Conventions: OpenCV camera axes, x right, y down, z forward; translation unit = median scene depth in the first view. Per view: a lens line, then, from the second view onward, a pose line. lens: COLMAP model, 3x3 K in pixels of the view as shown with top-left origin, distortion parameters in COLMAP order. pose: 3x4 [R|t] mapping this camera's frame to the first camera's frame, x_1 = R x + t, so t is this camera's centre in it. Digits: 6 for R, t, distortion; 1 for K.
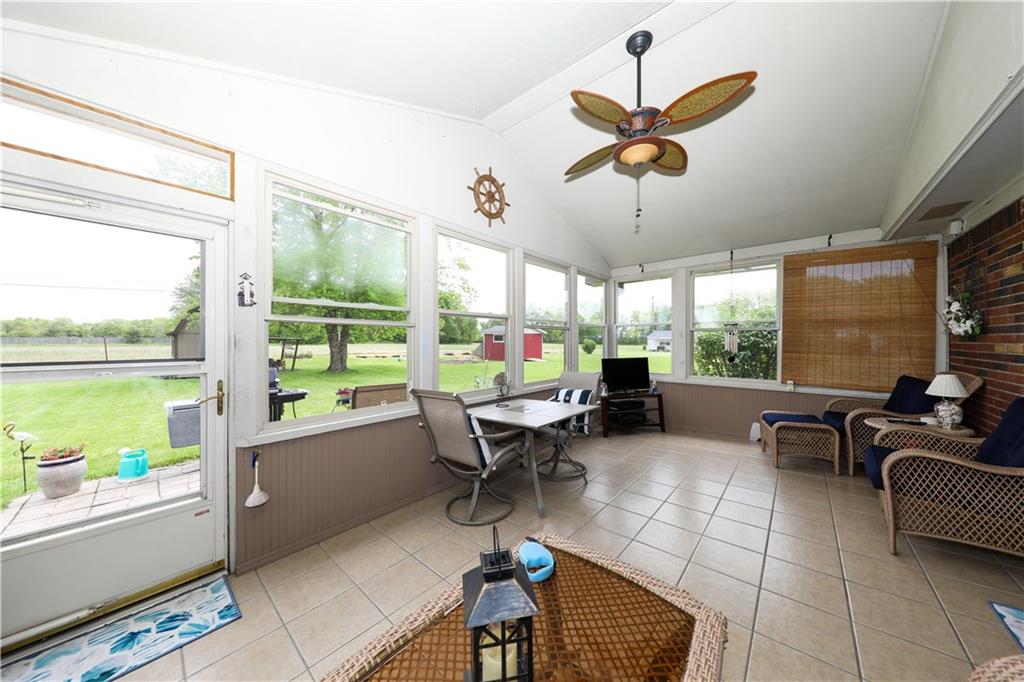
lens RADIAL K [[323.8, 0, 516.6], [0, 323.8, 338.5], [0, 0, 1]] dist [-0.000144, -0.001635]
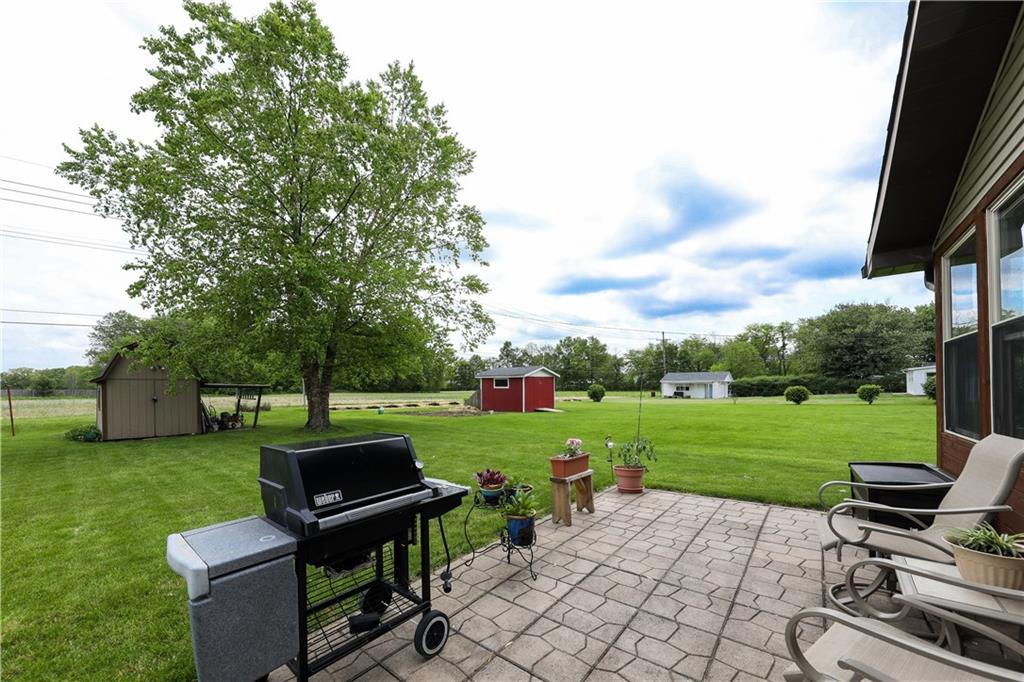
lens RADIAL K [[376.7, 0, 480.5], [0, 376.7, 384.3], [0, 0, 1]] dist [-0.000407, -0.000117]
pose [[0.999869, -0.011915, -0.010981, -0.095019], [0.011881, 0.999924, -0.003168, 0.004156], [0.011018, 0.003038, 0.999935, 0.076357]]
